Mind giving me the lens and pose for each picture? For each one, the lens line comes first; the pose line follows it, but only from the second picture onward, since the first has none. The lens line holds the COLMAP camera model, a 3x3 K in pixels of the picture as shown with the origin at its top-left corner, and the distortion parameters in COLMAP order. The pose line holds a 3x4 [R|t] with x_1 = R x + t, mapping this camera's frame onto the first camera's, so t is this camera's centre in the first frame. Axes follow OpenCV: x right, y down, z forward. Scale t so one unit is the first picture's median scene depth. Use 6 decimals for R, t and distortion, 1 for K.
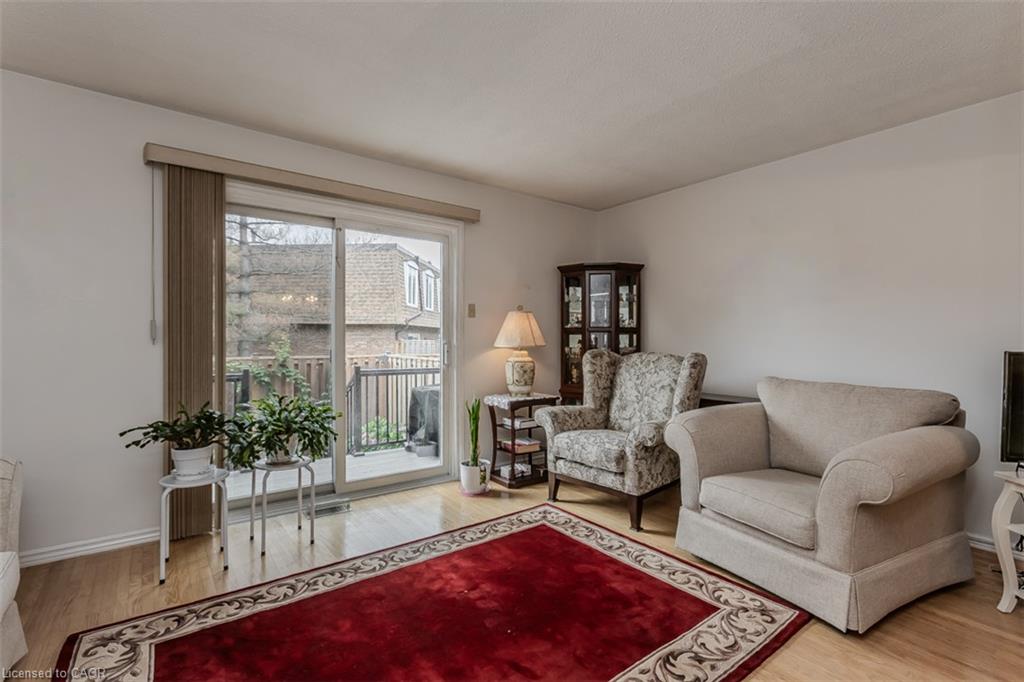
lens RADIAL K [[462.3, 0, 511.3], [0, 462.3, 342.7], [0, 0, 1]] dist [-0.002584, 0.000629]
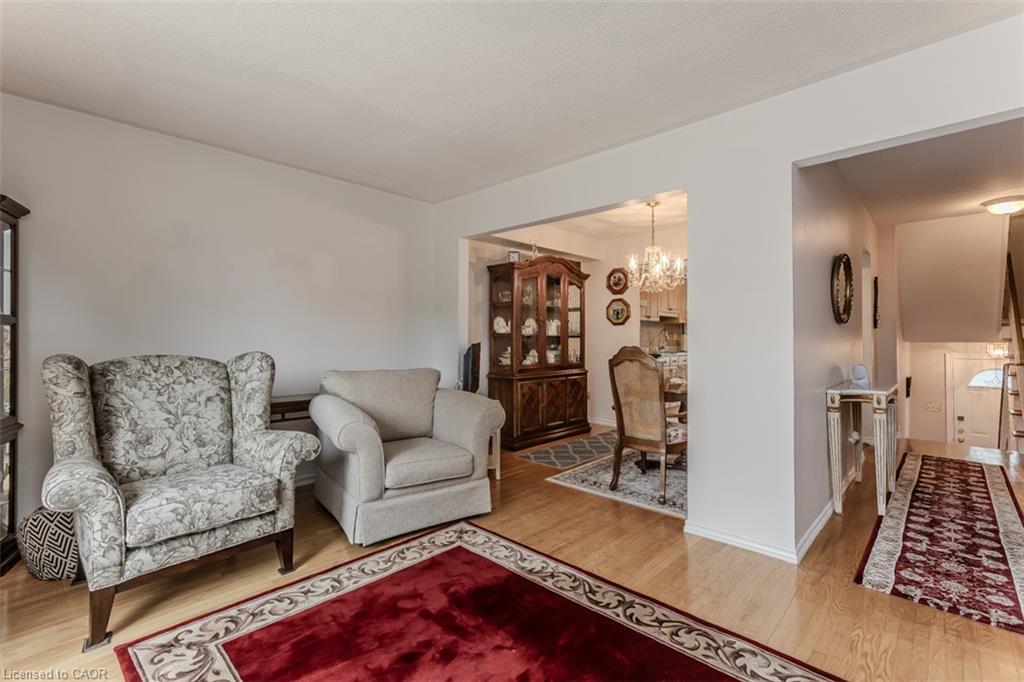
lens RADIAL K [[462.3, 0, 502.9], [0, 462.3, 336.7], [0, 0, 1]] dist [-0.002584, 0.000629]
pose [[-0.153275, 0.009435, 0.988139, -0.633330], [0.005318, 0.999948, -0.008723, 0.002419], [-0.988169, 0.003917, -0.153317, 0.802020]]
